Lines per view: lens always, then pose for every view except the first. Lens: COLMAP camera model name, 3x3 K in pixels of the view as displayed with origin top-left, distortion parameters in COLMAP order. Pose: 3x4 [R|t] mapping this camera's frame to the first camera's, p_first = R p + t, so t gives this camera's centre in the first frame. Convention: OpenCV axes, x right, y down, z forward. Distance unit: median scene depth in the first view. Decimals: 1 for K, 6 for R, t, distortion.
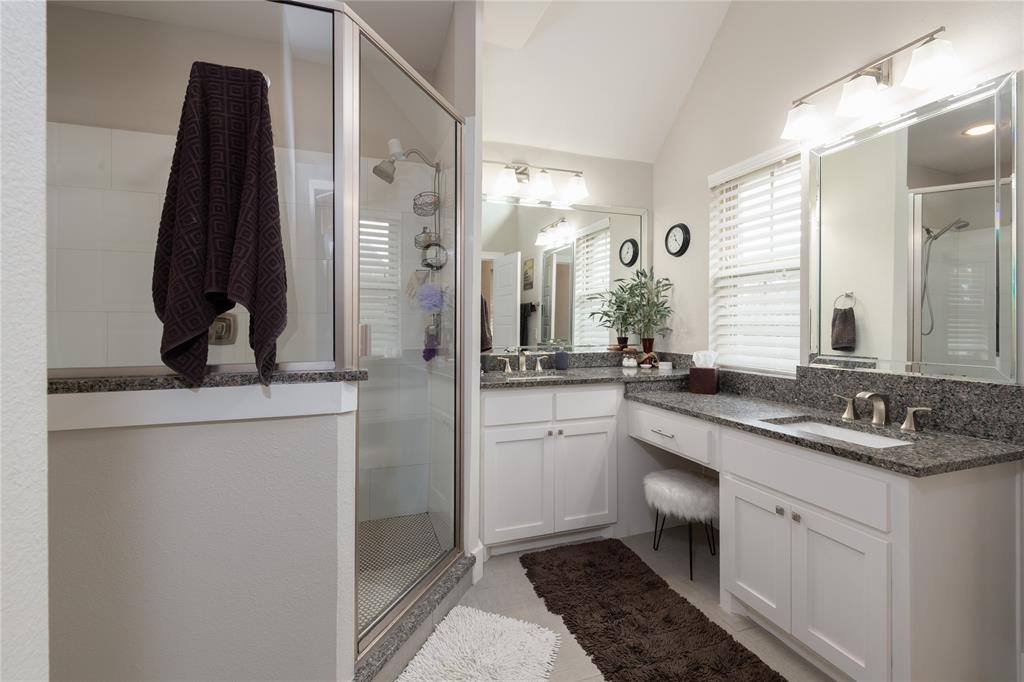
lens RADIAL K [[447.2, 0, 508.1], [0, 447.2, 324.7], [0, 0, 1]] dist [0.001579, -0.001453]
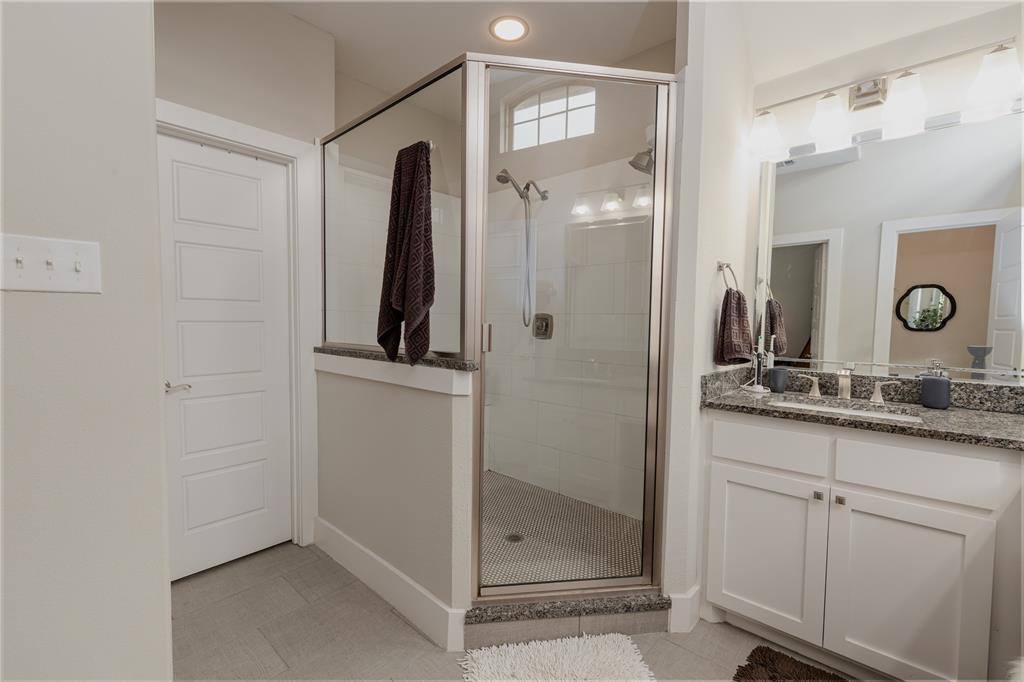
lens RADIAL K [[447.2, 0, 514.4], [0, 447.2, 340.2], [0, 0, 1]] dist [0.001579, -0.001453]
pose [[0.496296, 0.051808, -0.866606, 0.451520], [-0.018234, 0.998620, 0.049257, -0.009767], [0.867962, -0.008645, 0.496556, 0.303884]]
